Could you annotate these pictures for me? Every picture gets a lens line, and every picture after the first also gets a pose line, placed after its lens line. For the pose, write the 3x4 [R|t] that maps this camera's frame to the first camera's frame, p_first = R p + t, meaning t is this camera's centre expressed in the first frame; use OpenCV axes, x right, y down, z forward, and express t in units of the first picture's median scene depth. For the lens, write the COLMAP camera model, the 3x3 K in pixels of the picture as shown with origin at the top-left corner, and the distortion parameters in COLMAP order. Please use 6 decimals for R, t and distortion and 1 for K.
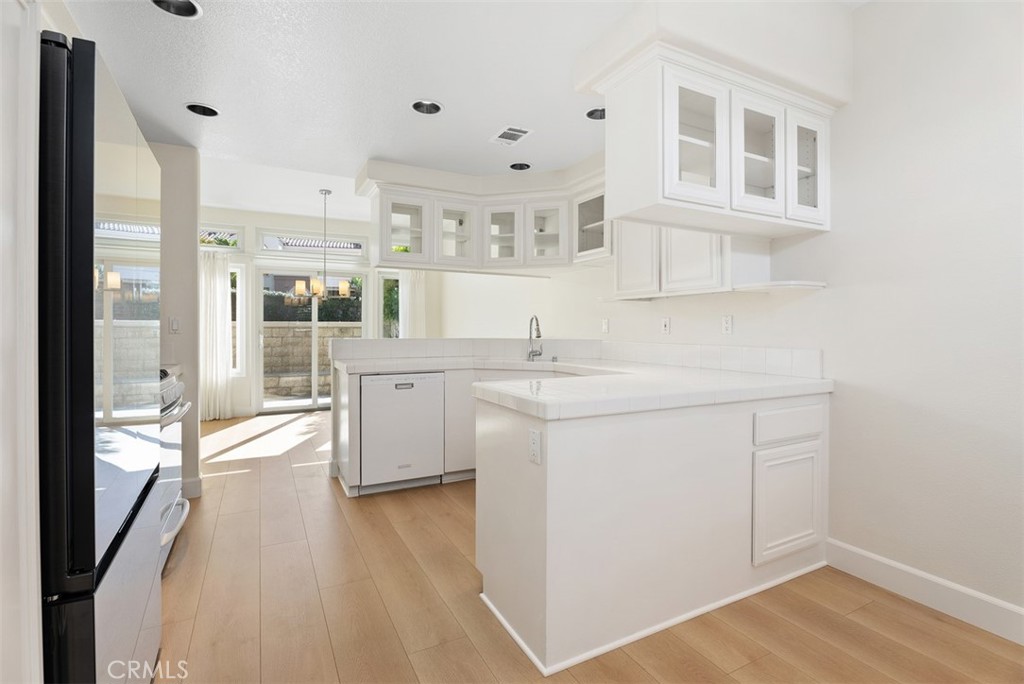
lens RADIAL K [[480.1, 0, 515.2], [0, 480.1, 326.6], [0, 0, 1]] dist [-0.000098, 0.000005]
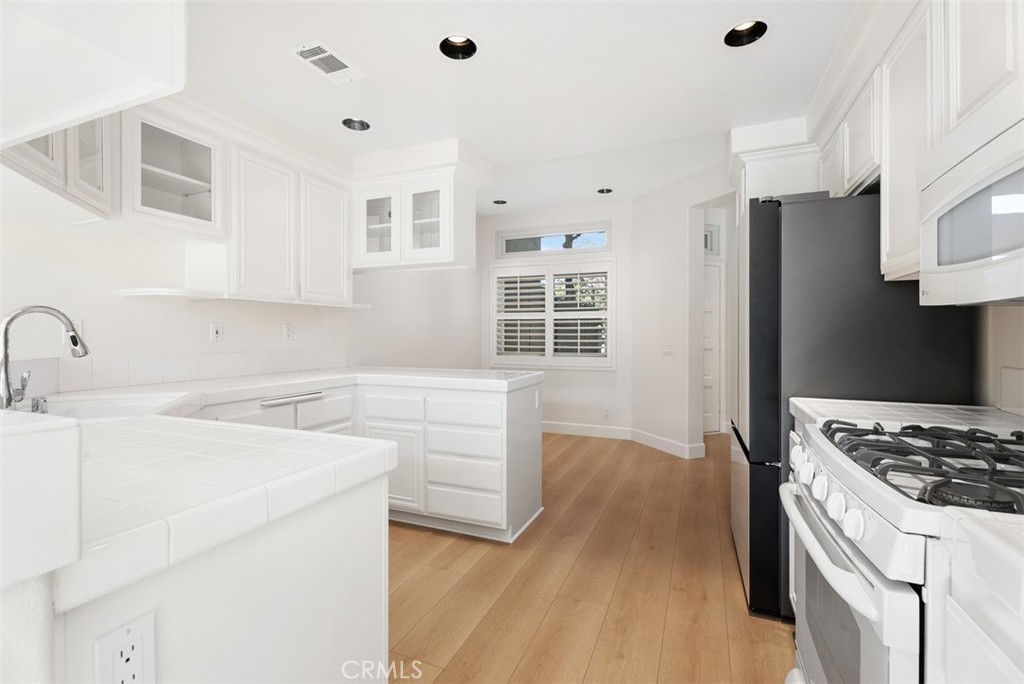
lens RADIAL K [[458.2, 0, 511.5], [0, 458.2, 337.7], [0, 0, 1]] dist [0.001601, 0.000163]
pose [[-0.630747, -0.006267, 0.775963, -0.641292], [0.000639, 0.999963, 0.008595, 0.001351], [-0.775988, 0.005917, -0.630720, 1.111578]]
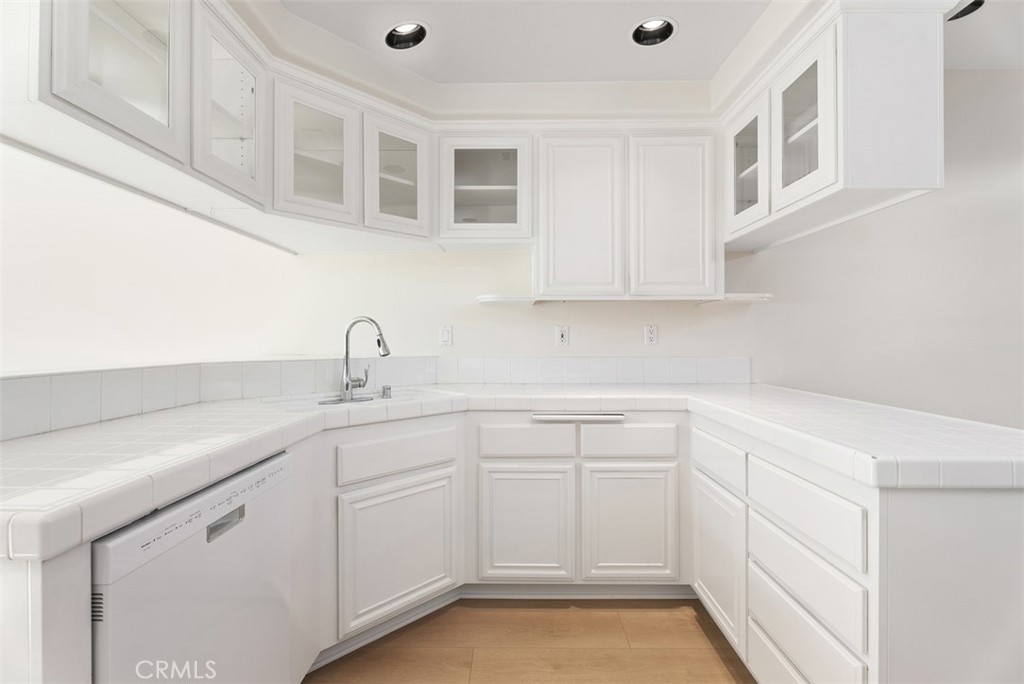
lens RADIAL K [[458.2, 0, 511.5], [0, 458.2, 337.7], [0, 0, 1]] dist [0.001601, 0.000163]
pose [[0.477859, 0.002907, 0.878432, -0.414720], [0.002810, 0.999984, -0.004838, 0.004764], [-0.878432, 0.004781, 0.477843, 0.706625]]
